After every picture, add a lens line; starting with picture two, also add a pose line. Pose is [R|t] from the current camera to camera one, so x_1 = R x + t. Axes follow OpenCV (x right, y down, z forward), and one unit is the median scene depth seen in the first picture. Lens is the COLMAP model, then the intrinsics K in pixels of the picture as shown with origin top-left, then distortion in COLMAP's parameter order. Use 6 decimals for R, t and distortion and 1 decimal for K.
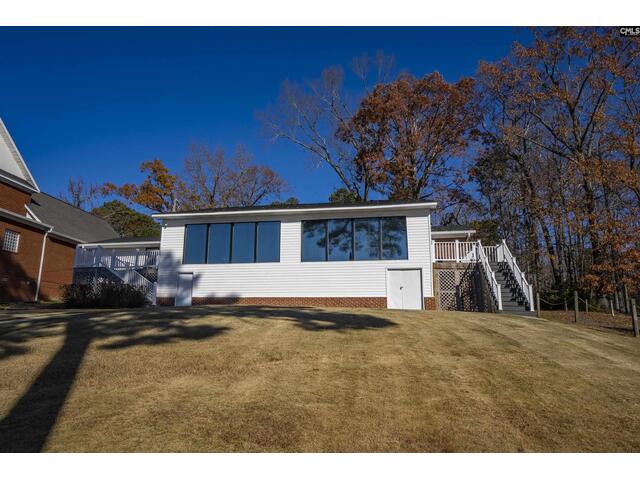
lens RADIAL K [[428.3, 0, 327.8], [0, 428.3, 238.2], [0, 0, 1]] dist [0.026486, 0.000556]
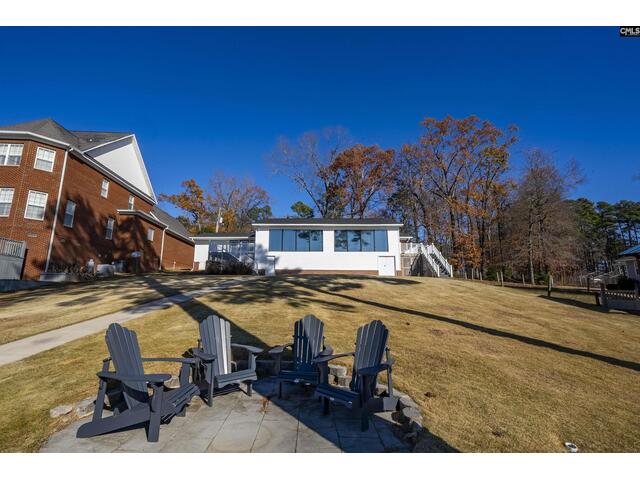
lens RADIAL K [[278.2, 0, 317.7], [0, 278.2, 240.5], [0, 0, 1]] dist [-0.002666, -0.000133]
pose [[0.983077, 0.026519, 0.181261, -0.352673], [-0.033591, 0.998785, 0.036059, -0.036838], [-0.180085, -0.041538, 0.982774, -0.210119]]
